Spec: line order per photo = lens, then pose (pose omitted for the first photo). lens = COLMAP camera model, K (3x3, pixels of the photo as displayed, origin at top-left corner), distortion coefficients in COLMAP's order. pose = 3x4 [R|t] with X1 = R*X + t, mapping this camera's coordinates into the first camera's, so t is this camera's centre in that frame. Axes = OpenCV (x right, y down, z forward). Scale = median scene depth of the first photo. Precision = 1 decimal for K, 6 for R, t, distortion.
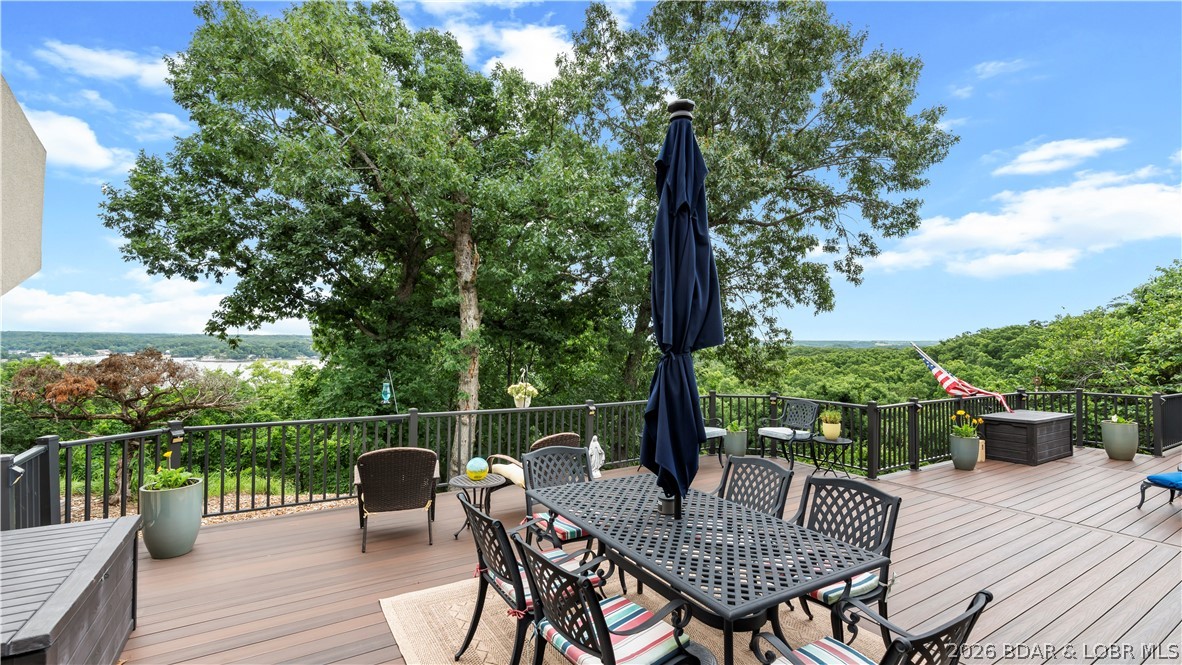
lens RADIAL K [[537.4, 0, 594.4], [0, 537.4, 337.8], [0, 0, 1]] dist [-0.004867, 0.000529]
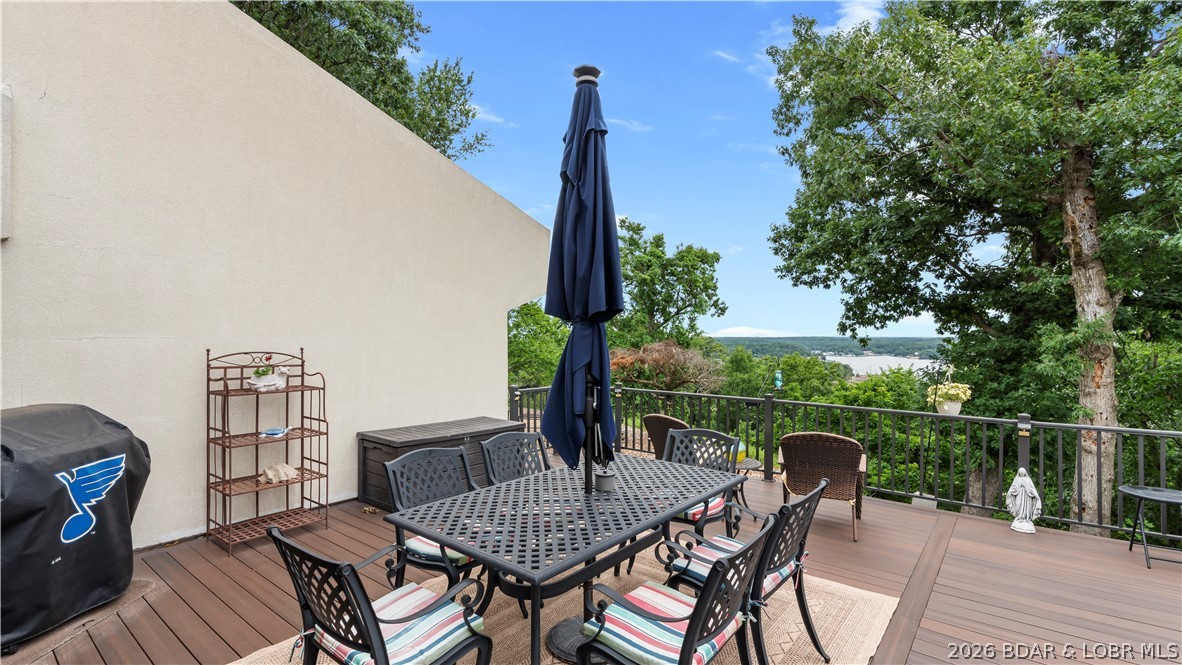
lens RADIAL K [[534.6, 0, 595.8], [0, 534.6, 337.2], [0, 0, 1]] dist [-0.007651, 0.001099]
pose [[0.348475, -0.010790, -0.937256, 0.175525], [0.003758, 0.999942, -0.010115, 0.010520], [0.937311, 0.000003, 0.348495, 0.115037]]
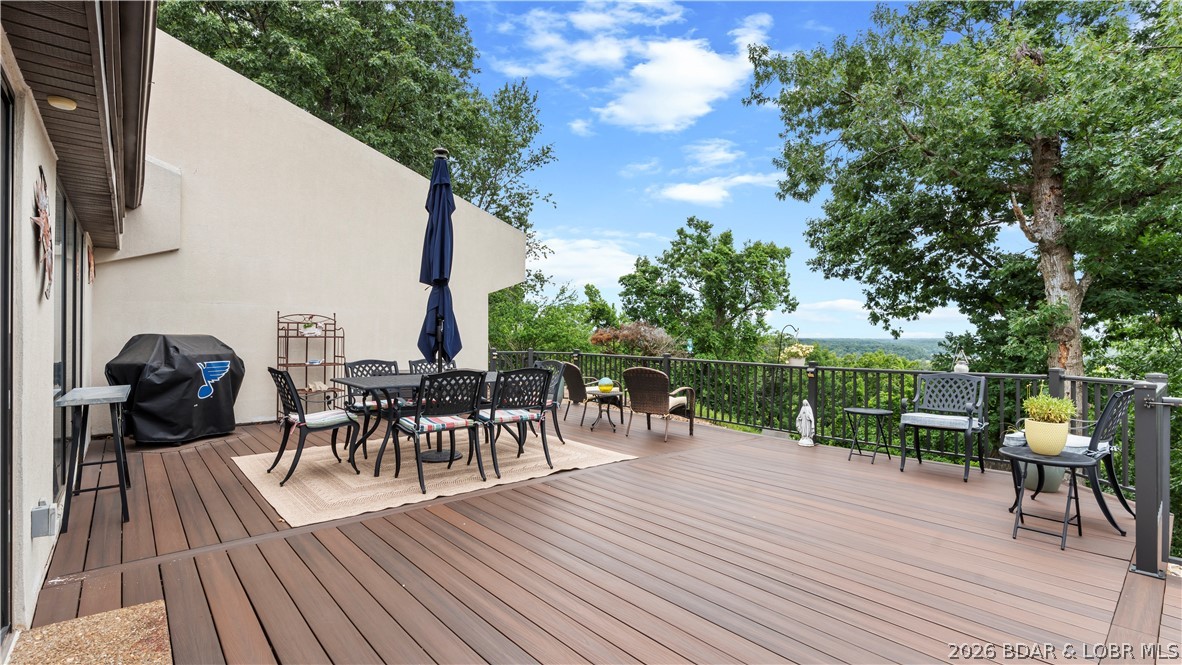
lens RADIAL K [[534.6, 0, 595.8], [0, 534.6, 337.2], [0, 0, 1]] dist [-0.007651, 0.001099]
pose [[0.179215, -0.008596, -0.983772, 0.334248], [-0.003334, 0.999951, -0.009344, 0.035264], [0.983804, 0.004955, 0.179178, 0.200546]]
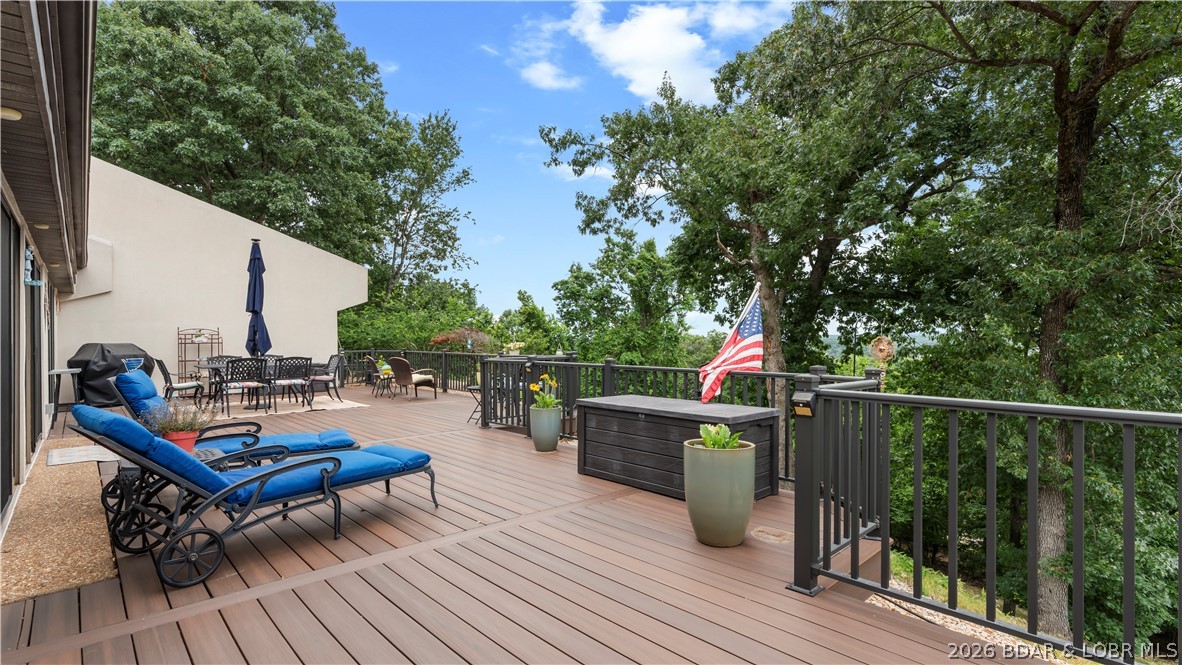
lens RADIAL K [[541.6, 0, 591.7], [0, 541.6, 337.3], [0, 0, 1]] dist [-0.005617, 0.000273]
pose [[0.212470, -0.014700, -0.977057, 0.627426], [0.015796, 0.999808, -0.011608, 0.039937], [0.977040, -0.012967, 0.212661, 0.380303]]
